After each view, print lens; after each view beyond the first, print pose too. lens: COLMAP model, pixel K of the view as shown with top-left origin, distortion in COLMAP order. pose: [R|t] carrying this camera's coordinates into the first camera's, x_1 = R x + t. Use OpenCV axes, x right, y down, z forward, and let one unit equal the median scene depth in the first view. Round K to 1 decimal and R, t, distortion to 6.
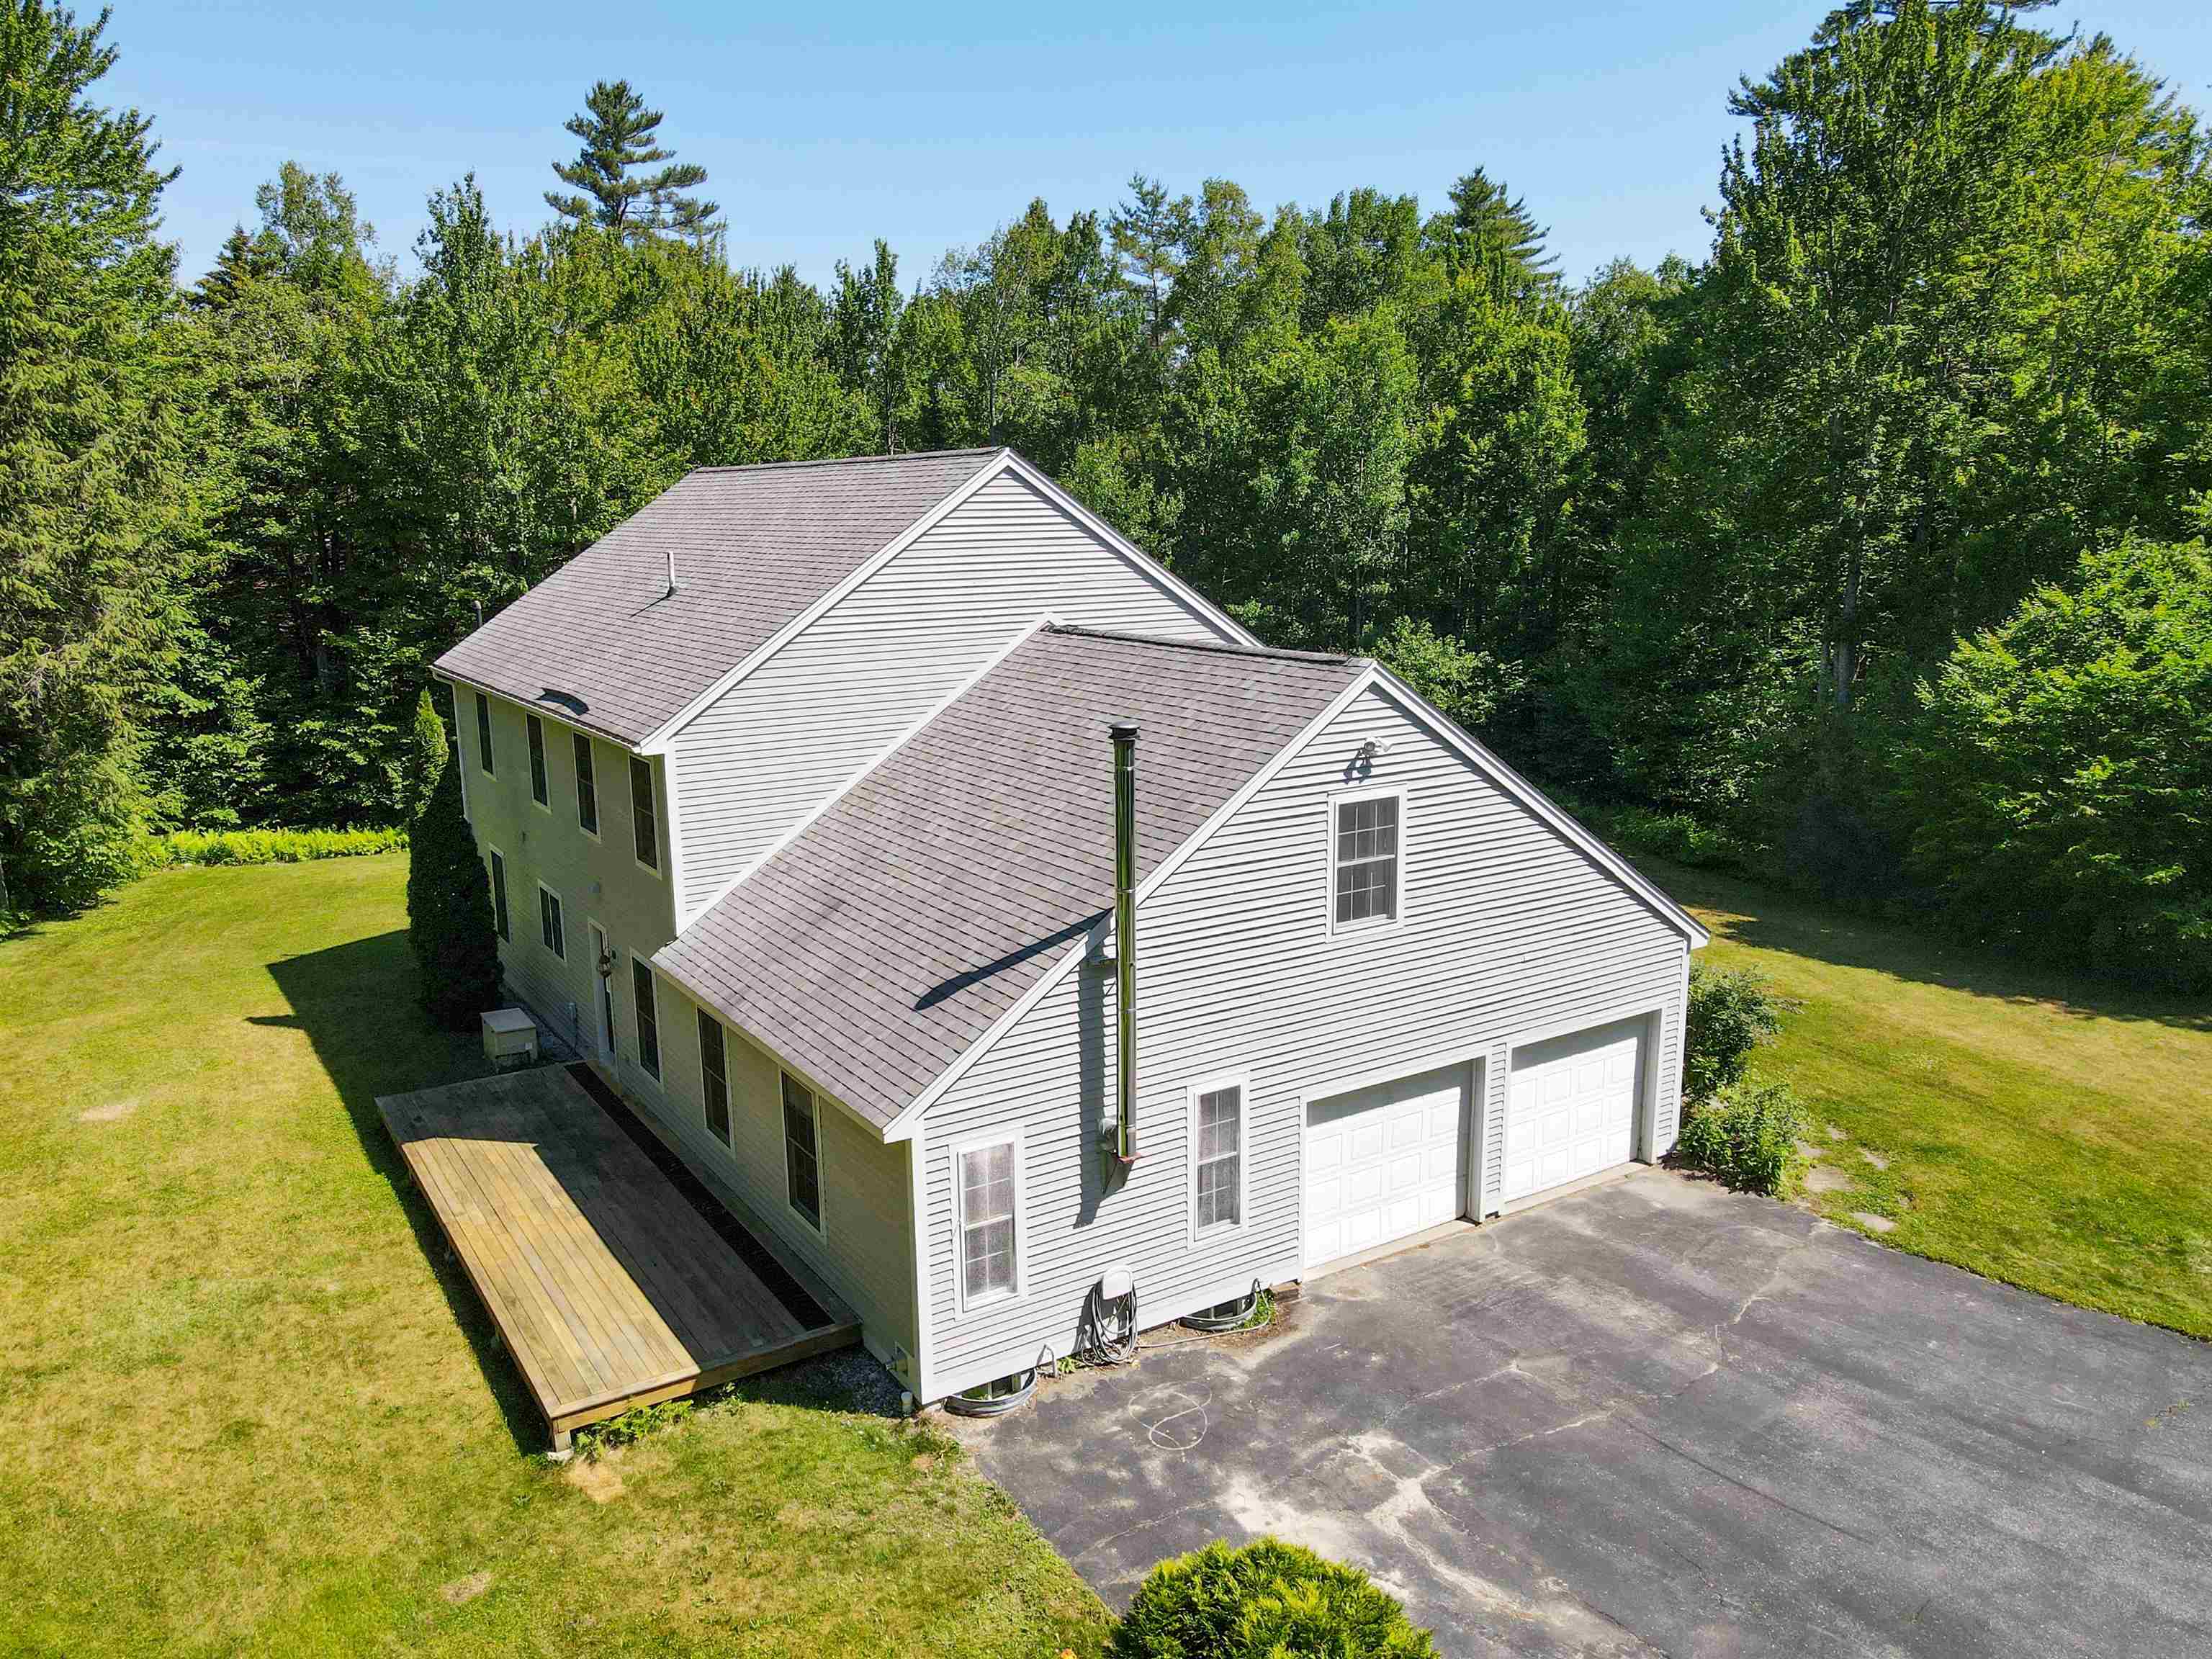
lens RADIAL K [[1623.2, 0, 1102.2], [0, 1623.2, 826.4], [0, 0, 1]] dist [0.008760, 0.027560]
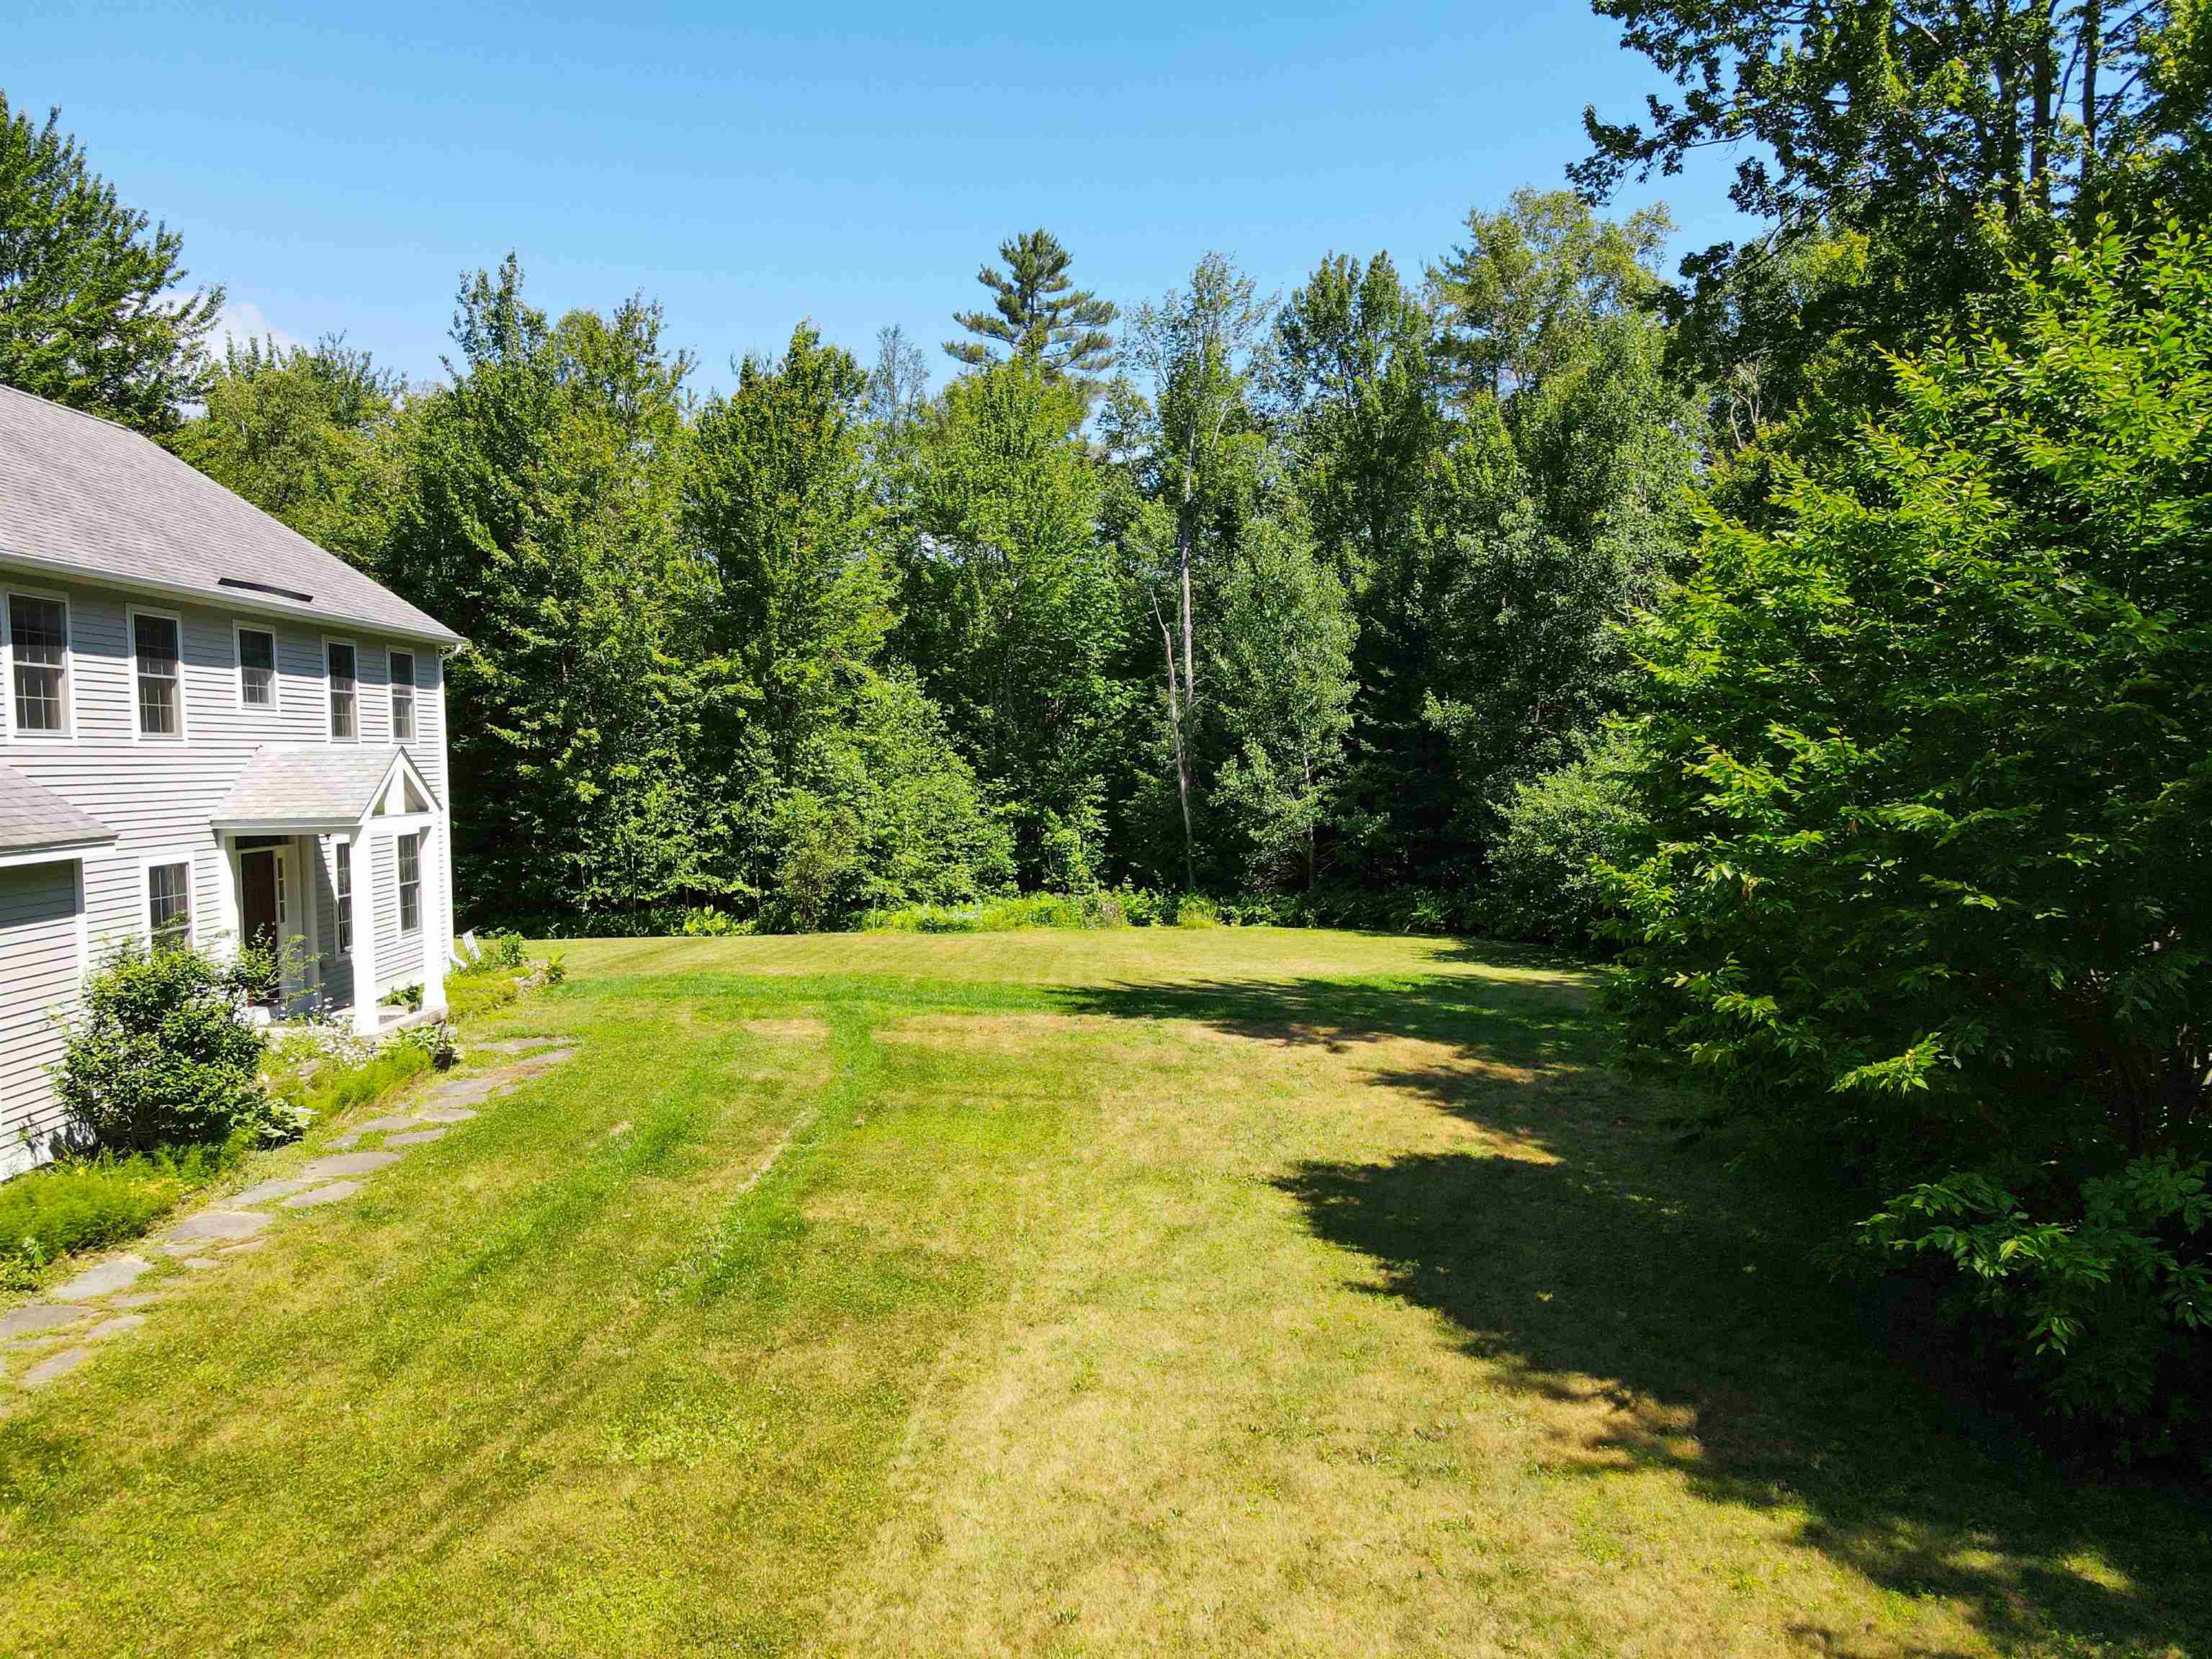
lens RADIAL K [[1623.2, 0, 1091.5], [0, 1623.2, 832.7], [0, 0, 1]] dist [0.008760, 0.027560]
pose [[0.849554, 0.025001, -0.526909, 0.694088], [-0.099716, 0.988478, -0.113875, 0.036189], [0.517992, 0.149284, 0.842258, 0.640265]]
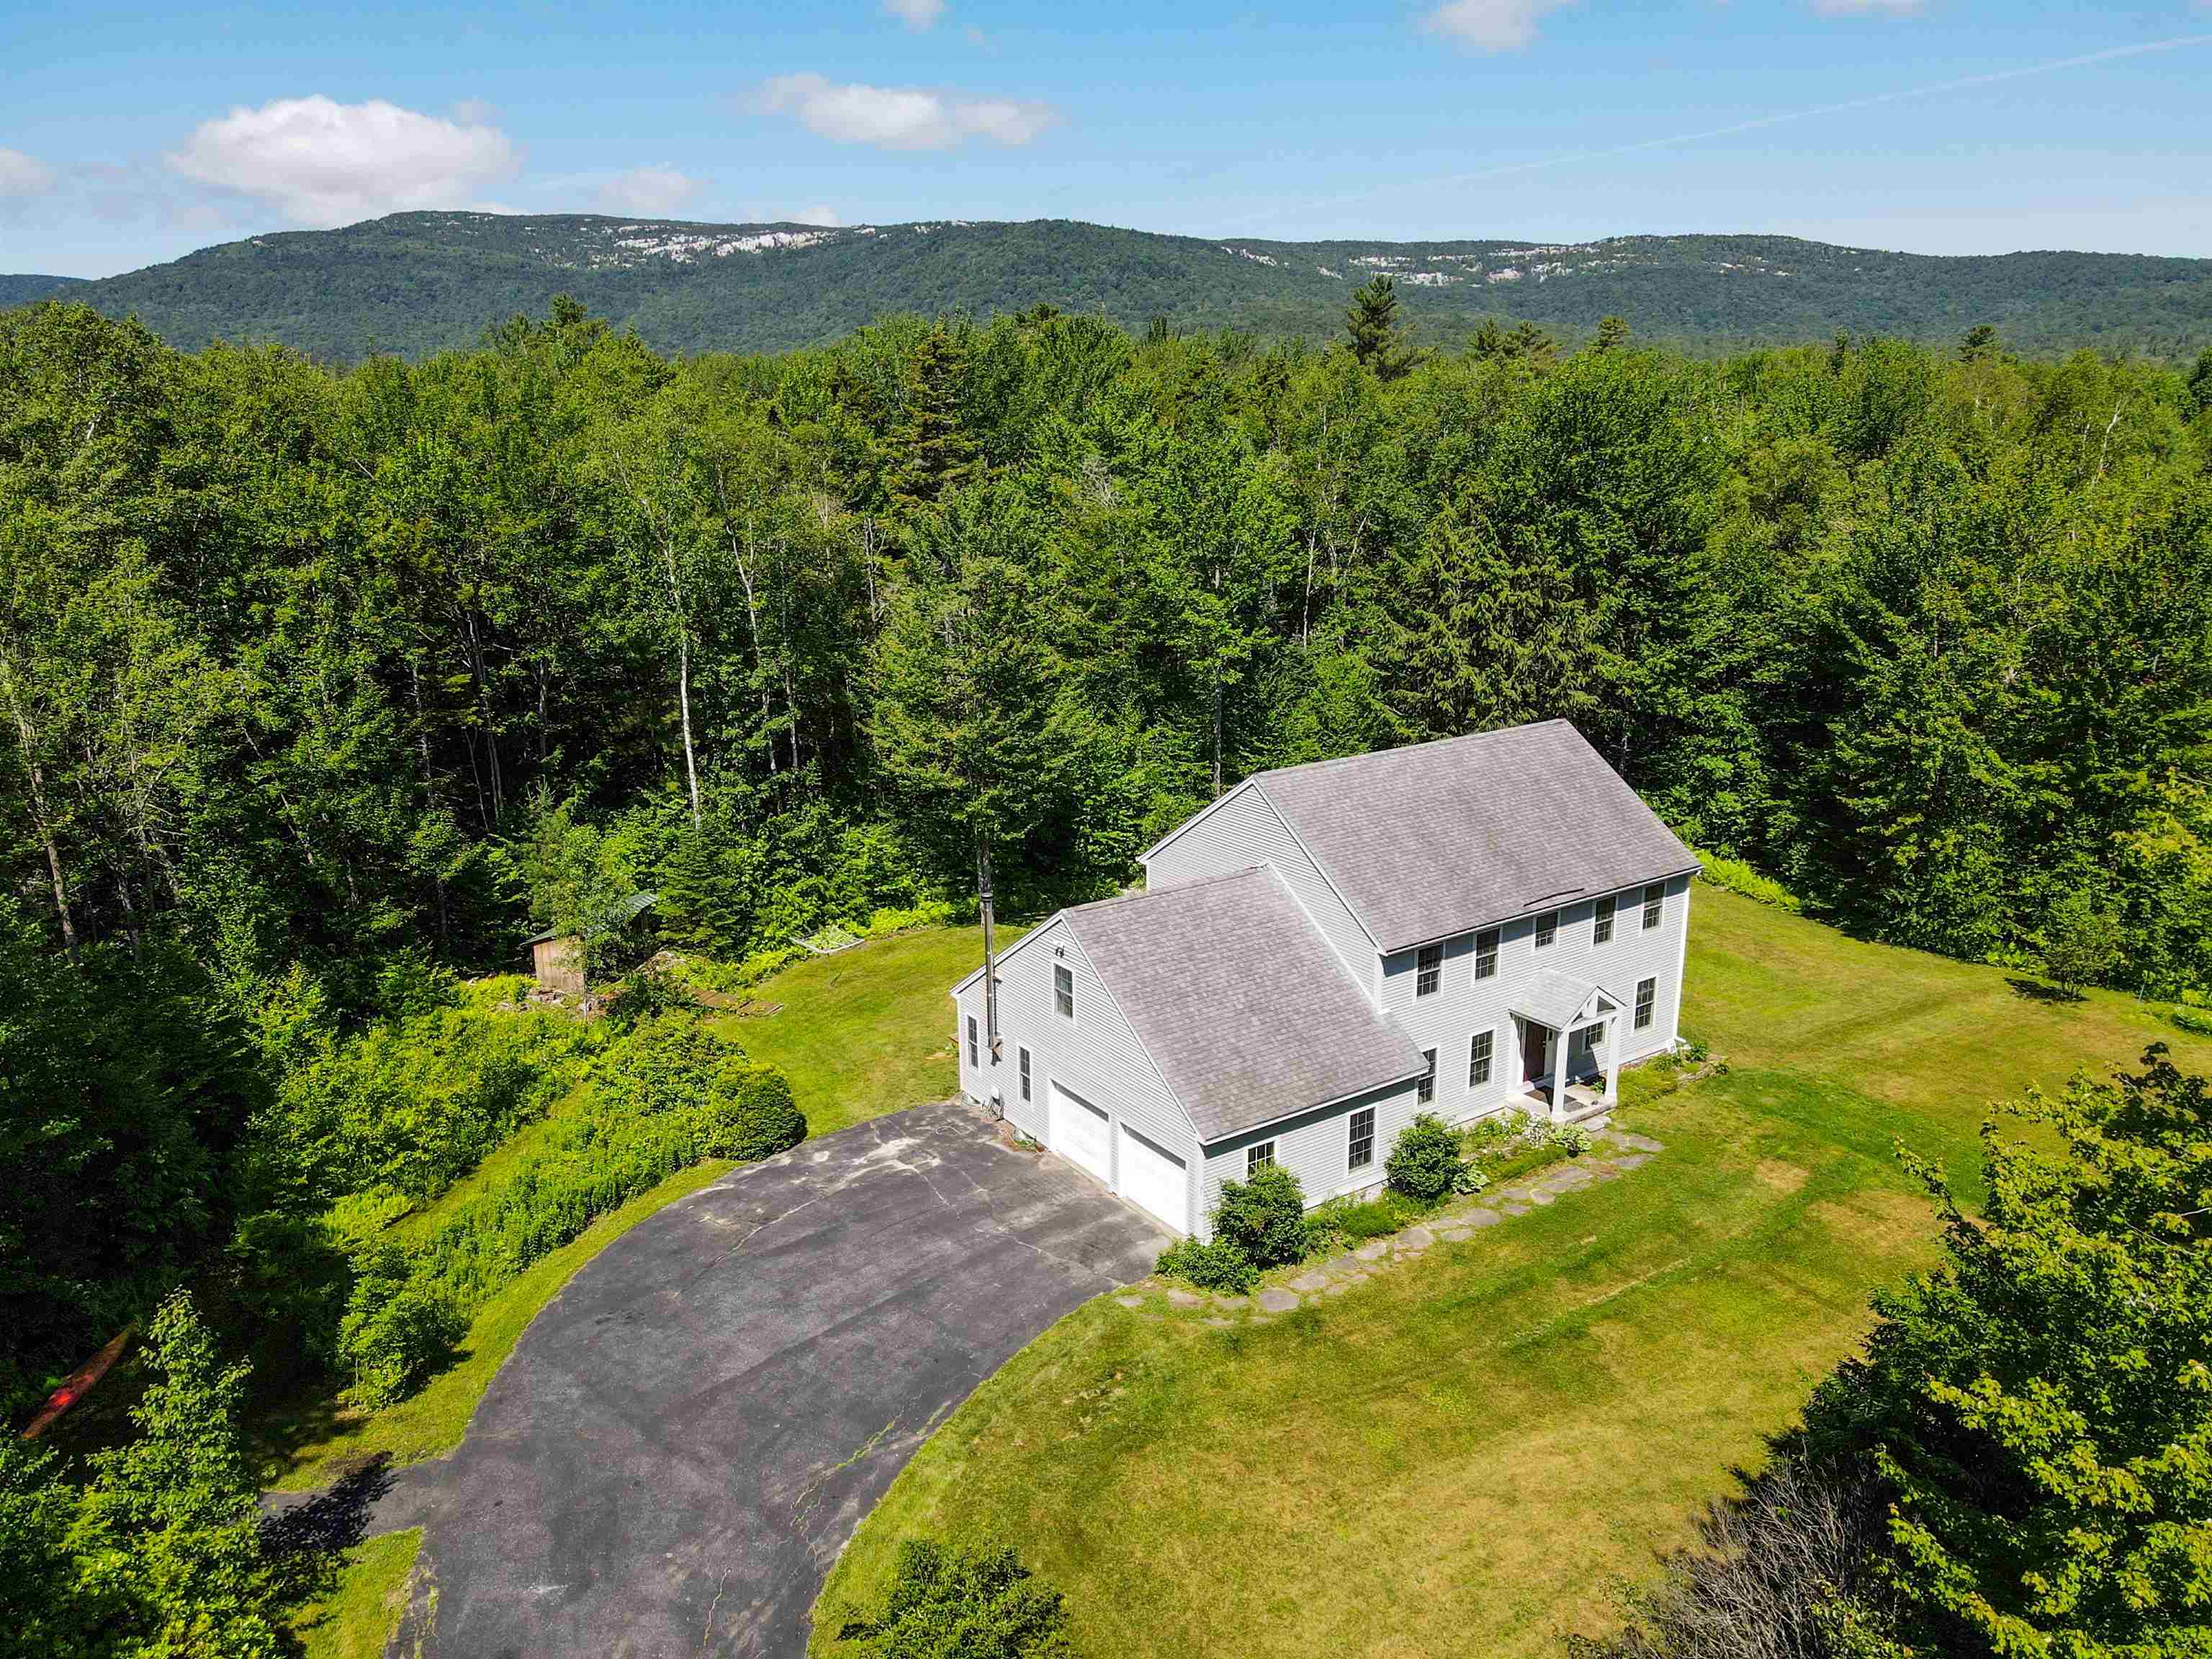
lens RADIAL K [[1623.2, 0, 1097.4], [0, 1623.2, 843.8], [0, 0, 1]] dist [0.008760, 0.027560]
pose [[0.032605, 0.273338, -0.961365, 1.417452], [-0.185981, 0.946736, 0.262871, -0.485328], [0.982012, 0.170225, 0.081704, 0.501192]]
